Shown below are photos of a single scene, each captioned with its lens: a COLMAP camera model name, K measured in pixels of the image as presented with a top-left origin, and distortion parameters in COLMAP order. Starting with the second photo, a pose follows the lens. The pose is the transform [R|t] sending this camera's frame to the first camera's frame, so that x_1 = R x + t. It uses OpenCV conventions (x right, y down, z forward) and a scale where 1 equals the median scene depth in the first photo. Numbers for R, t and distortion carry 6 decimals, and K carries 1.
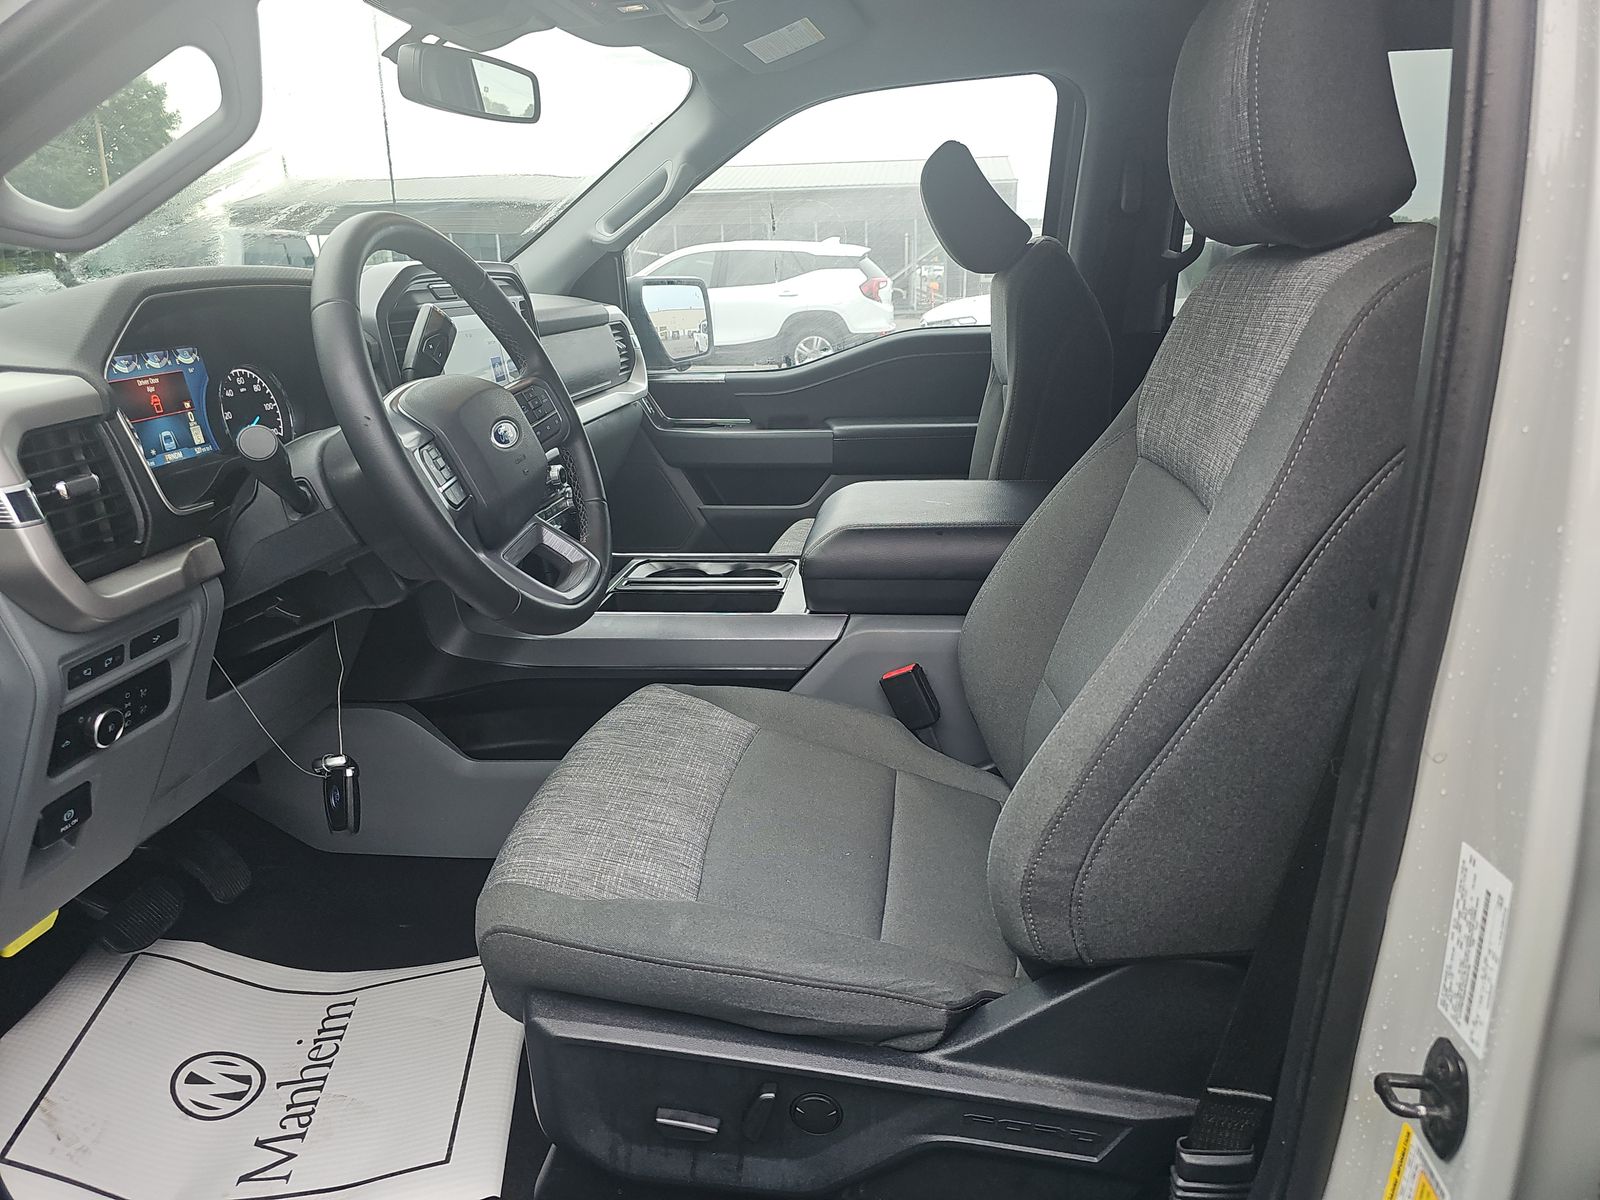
lens RADIAL K [[1061.1, 0, 802.8], [0, 1061.1, 588.8], [0, 0, 1]] dist [0.032180, -0.030401]
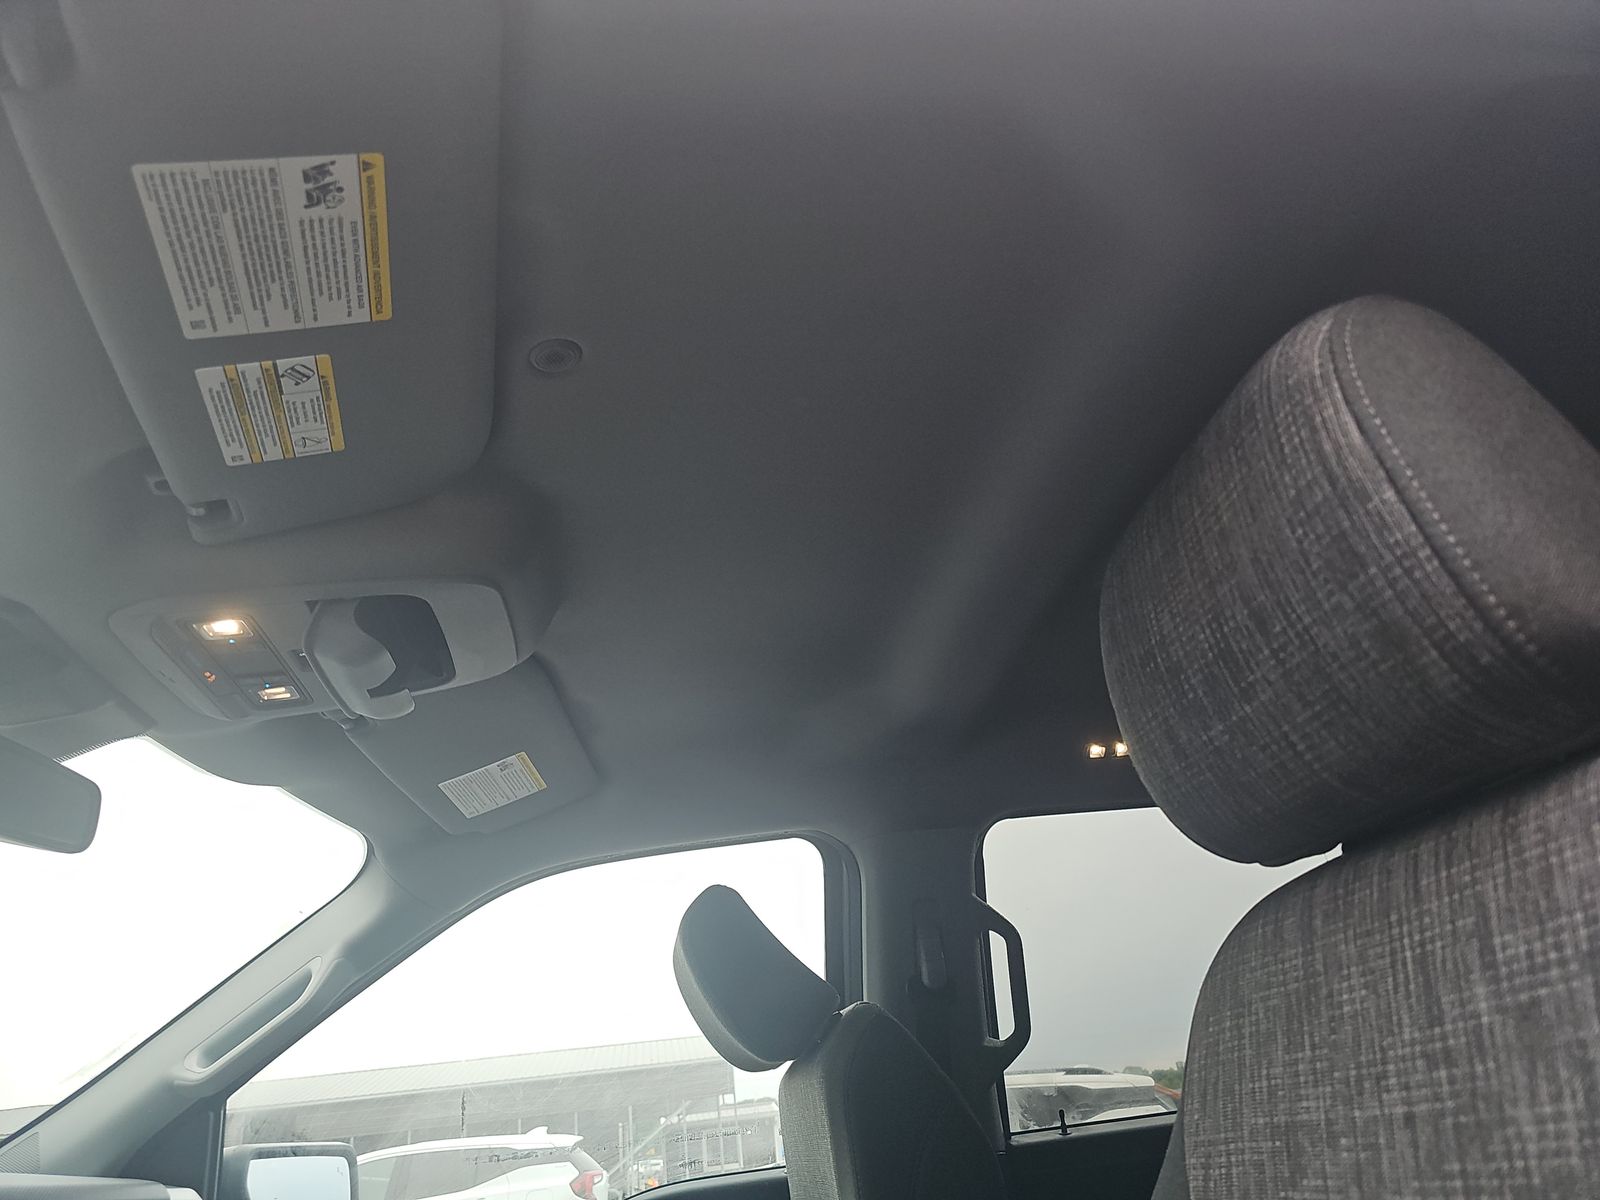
lens RADIAL K [[1061.1, 0, 802.8], [0, 1061.1, 588.8], [0, 0, 1]] dist [0.032180, -0.030401]
pose [[0.967225, 0.037748, 0.251098, 0.001004], [0.150782, 0.710277, -0.687584, -0.058562], [-0.204304, 0.702910, 0.681306, 0.471379]]
